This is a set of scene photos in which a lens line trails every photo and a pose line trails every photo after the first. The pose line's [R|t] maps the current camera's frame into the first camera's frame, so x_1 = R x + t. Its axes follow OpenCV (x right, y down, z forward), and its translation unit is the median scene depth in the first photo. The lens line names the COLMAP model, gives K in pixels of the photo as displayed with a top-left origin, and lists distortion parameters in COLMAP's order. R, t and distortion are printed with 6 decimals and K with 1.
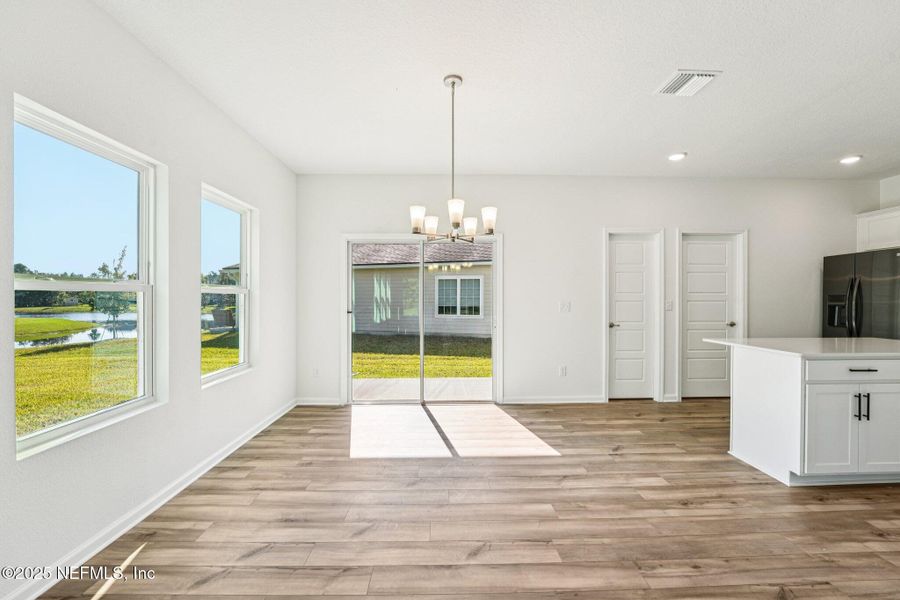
lens RADIAL K [[386.0, 0, 445.3], [0, 386.0, 296.6], [0, 0, 1]] dist [-0.025119, 0.004042]
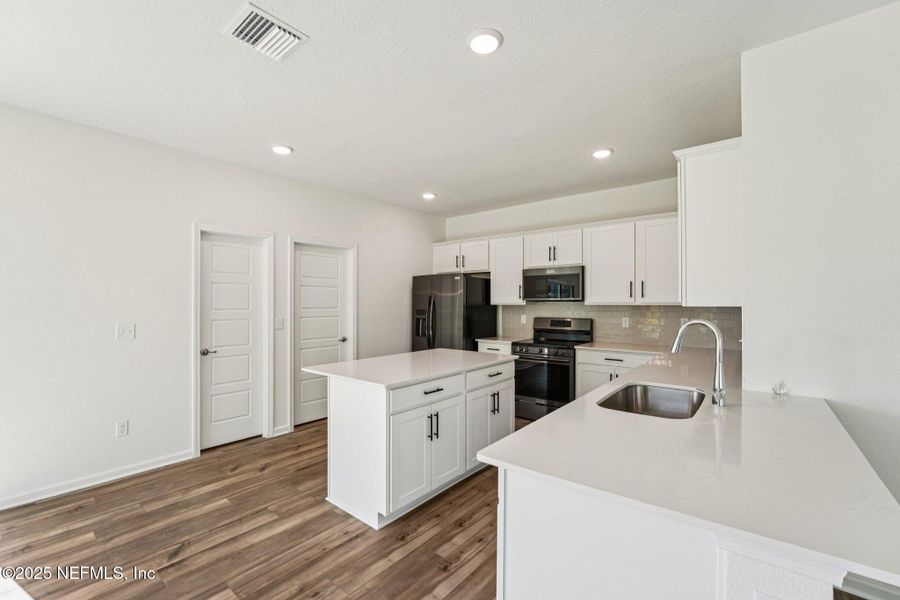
lens RADIAL K [[386.0, 0, 449.9], [0, 386.0, 295.3], [0, 0, 1]] dist [-0.025119, 0.004042]
pose [[0.648354, 0.013729, 0.761215, 0.219586], [-0.000289, 0.999842, -0.017786, -0.031839], [-0.761339, 0.011312, 0.648255, 0.183558]]
